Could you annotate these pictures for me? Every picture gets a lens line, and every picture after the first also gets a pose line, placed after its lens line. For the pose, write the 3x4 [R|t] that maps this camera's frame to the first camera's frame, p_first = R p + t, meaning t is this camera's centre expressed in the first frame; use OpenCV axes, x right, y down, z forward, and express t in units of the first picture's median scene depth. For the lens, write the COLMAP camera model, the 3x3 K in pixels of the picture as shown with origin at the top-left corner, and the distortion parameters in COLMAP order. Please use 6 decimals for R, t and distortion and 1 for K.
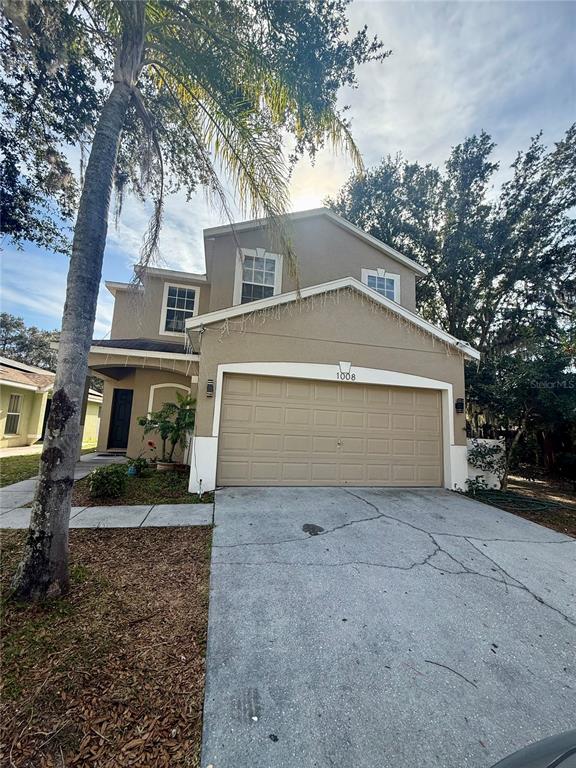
lens RADIAL K [[305.0, 0, 290.3], [0, 305.0, 382.7], [0, 0, 1]] dist [-0.004952, 0.000902]
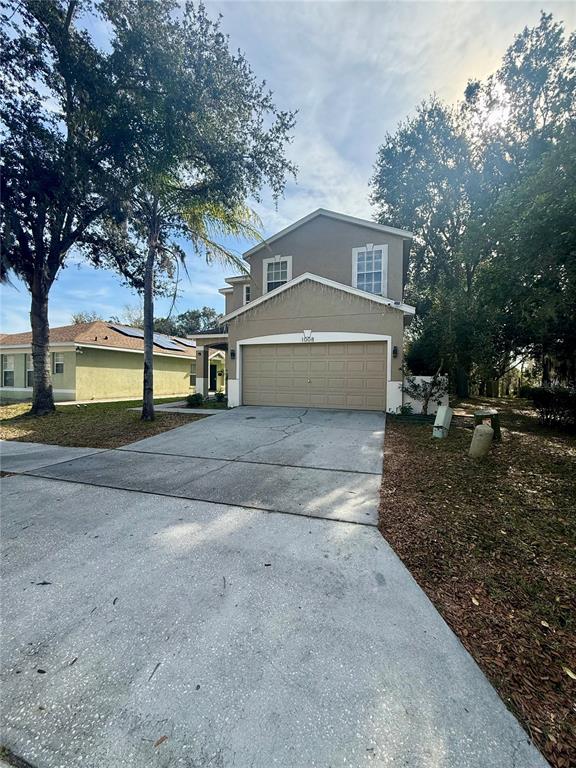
lens RADIAL K [[305.0, 0, 285.1], [0, 305.0, 381.9], [0, 0, 1]] dist [-0.004952, 0.000902]
pose [[0.851143, -0.032254, -0.523942, 0.879774], [0.103693, 0.988774, 0.107580, 0.014055], [0.514590, -0.145895, 0.844933, -0.408906]]
